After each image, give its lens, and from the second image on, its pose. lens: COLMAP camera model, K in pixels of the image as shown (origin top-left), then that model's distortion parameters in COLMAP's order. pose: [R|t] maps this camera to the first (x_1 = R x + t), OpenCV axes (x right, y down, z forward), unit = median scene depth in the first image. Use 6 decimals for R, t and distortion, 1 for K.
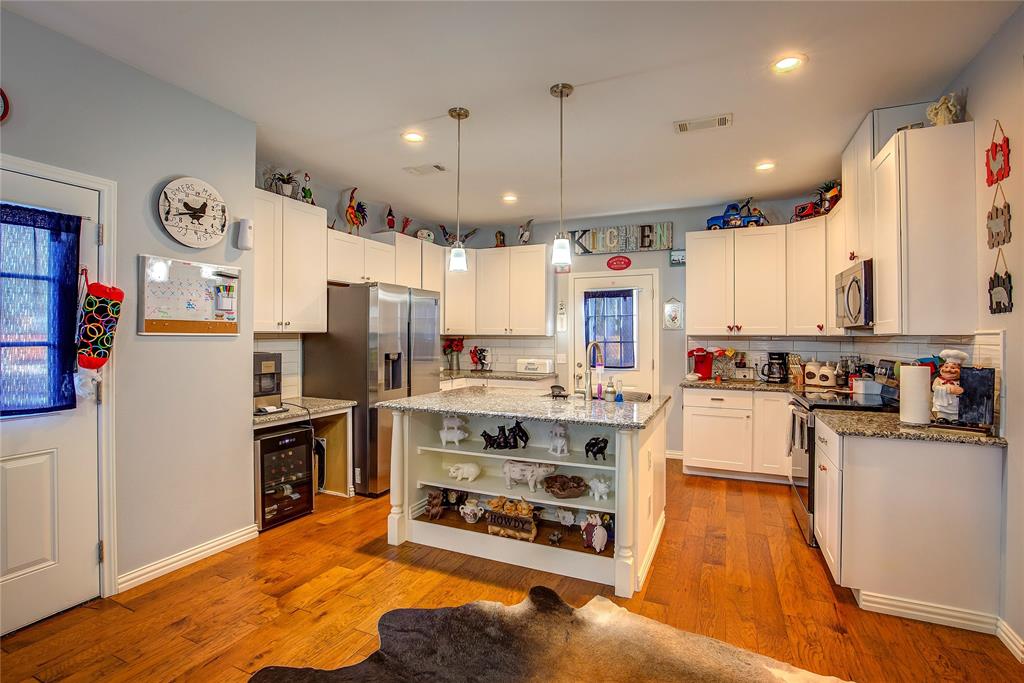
lens RADIAL K [[475.6, 0, 507.1], [0, 475.6, 336.3], [0, 0, 1]] dist [-0.032077, -0.000191]
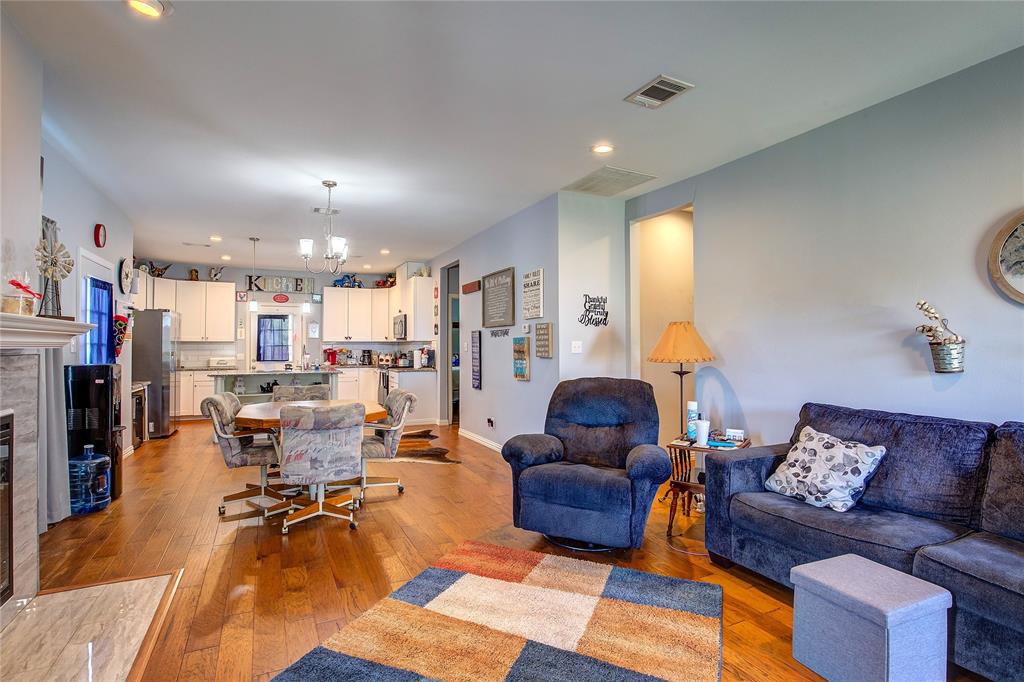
lens RADIAL K [[475.6, 0, 507.1], [0, 475.6, 335.8], [0, 0, 1]] dist [-0.032077, -0.000191]
pose [[0.633673, 0.011591, 0.773514, -0.682808], [0.002979, 0.999844, -0.017423, 0.010985], [-0.773595, 0.013345, 0.633540, -0.839257]]
